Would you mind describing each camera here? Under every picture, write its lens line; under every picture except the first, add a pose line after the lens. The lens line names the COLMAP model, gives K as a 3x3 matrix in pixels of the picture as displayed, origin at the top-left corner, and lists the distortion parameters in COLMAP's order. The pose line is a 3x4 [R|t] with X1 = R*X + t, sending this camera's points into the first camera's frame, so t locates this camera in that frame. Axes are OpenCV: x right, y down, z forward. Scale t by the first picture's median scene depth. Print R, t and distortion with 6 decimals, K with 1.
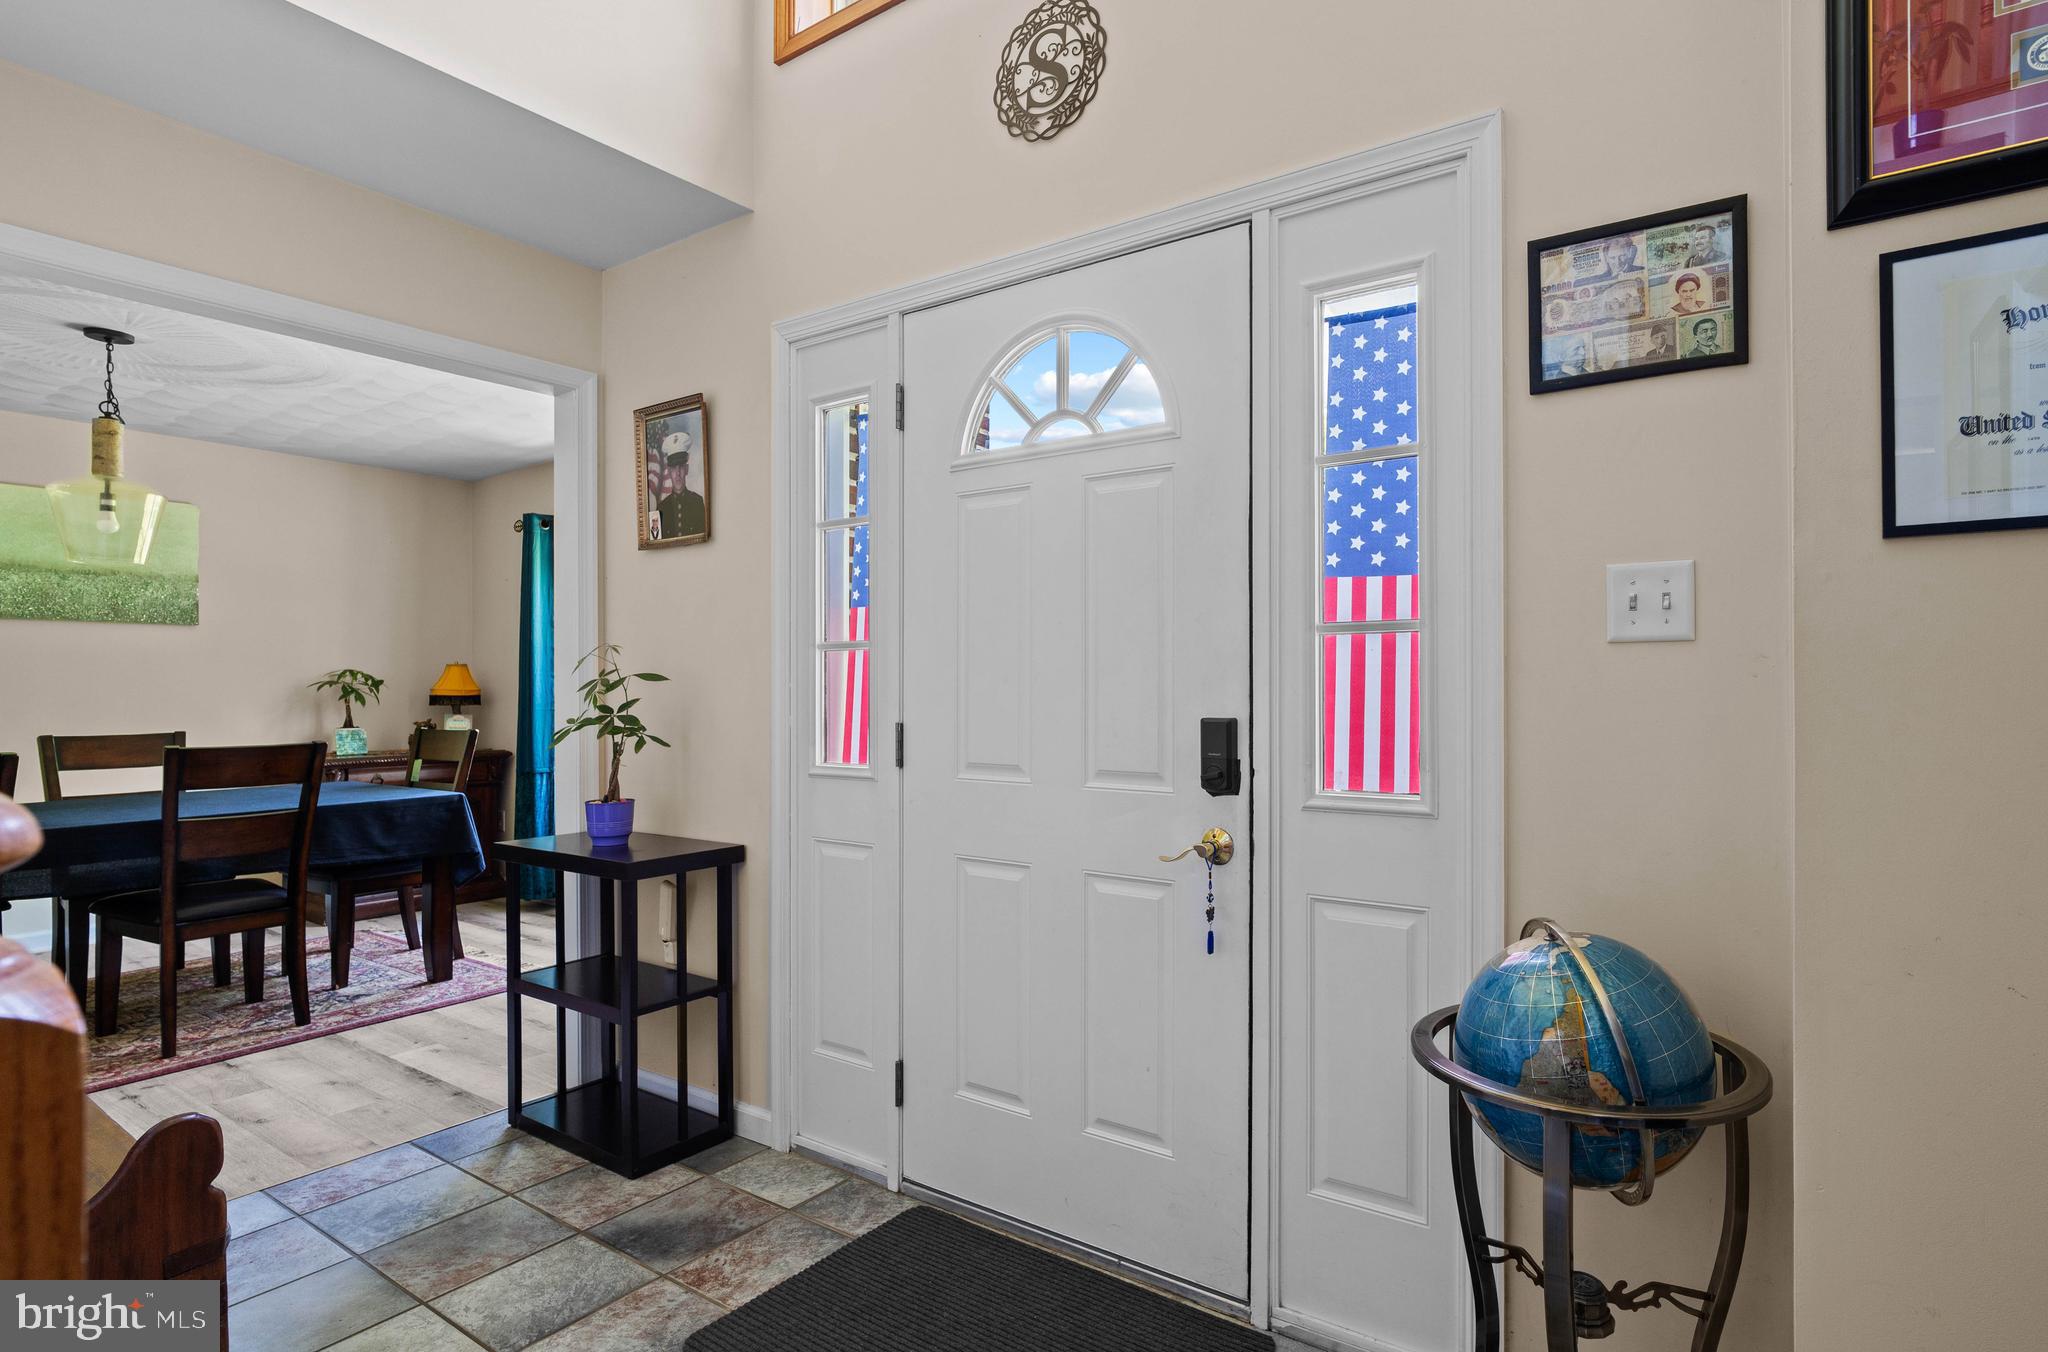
lens RADIAL K [[1022.4, 0, 1121.0], [0, 1022.4, 683.9], [0, 0, 1]] dist [-0.012539, 0.002350]
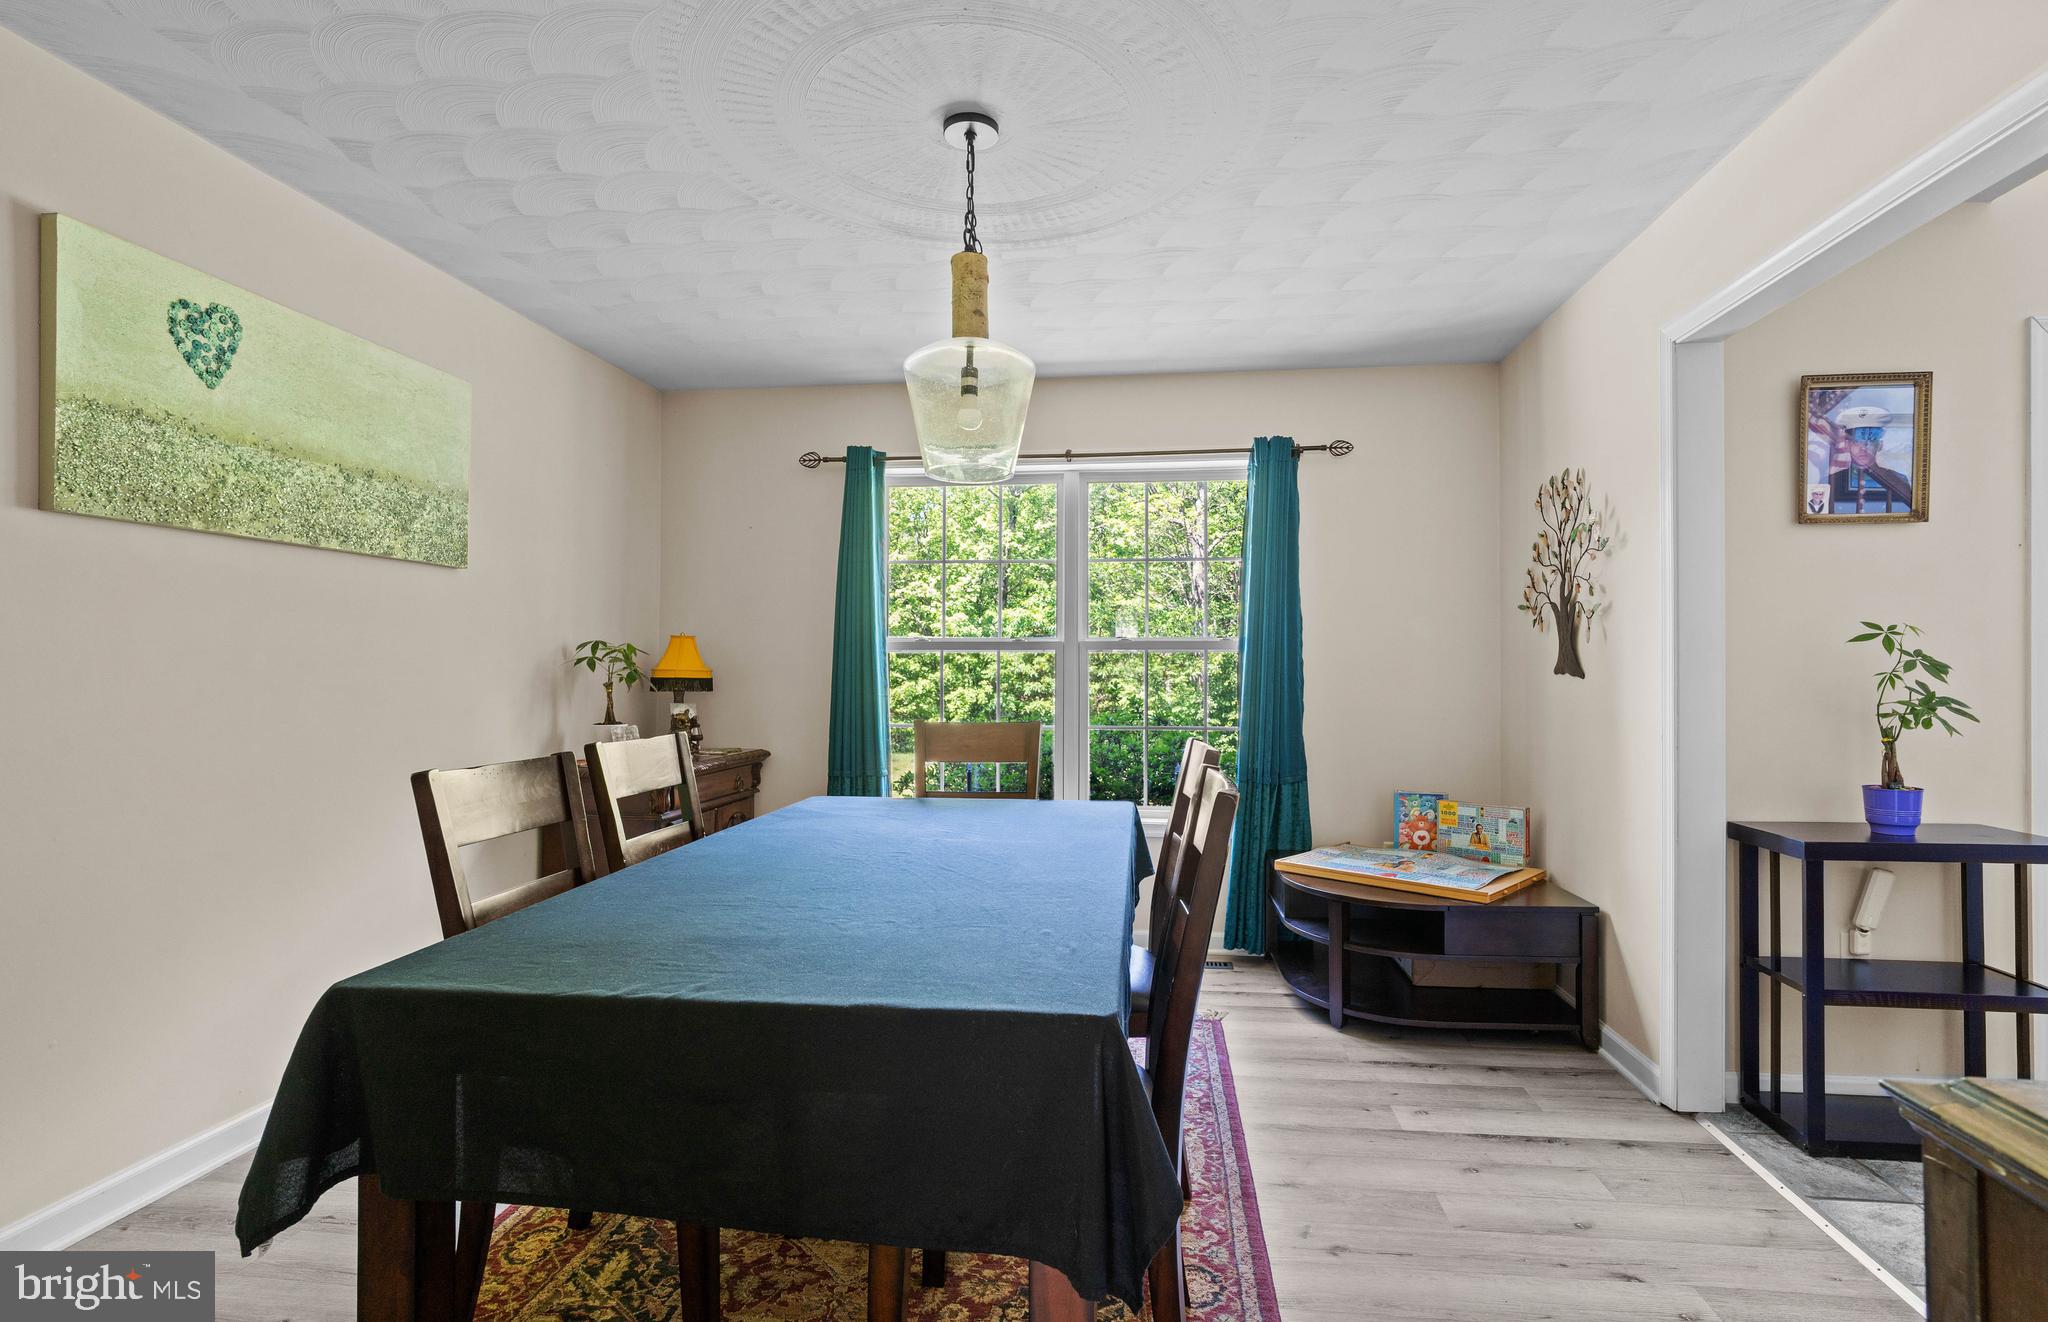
lens RADIAL K [[986.6, 0, 1024.0], [0, 986.6, 661.0], [0, 0, 1]] dist [-0.000485, 0.000151]
pose [[0.897433, 0.005520, 0.441116, -1.680466], [-0.003077, 0.999976, -0.006252, 0.006021], [-0.441140, 0.004253, 0.897428, 0.548414]]
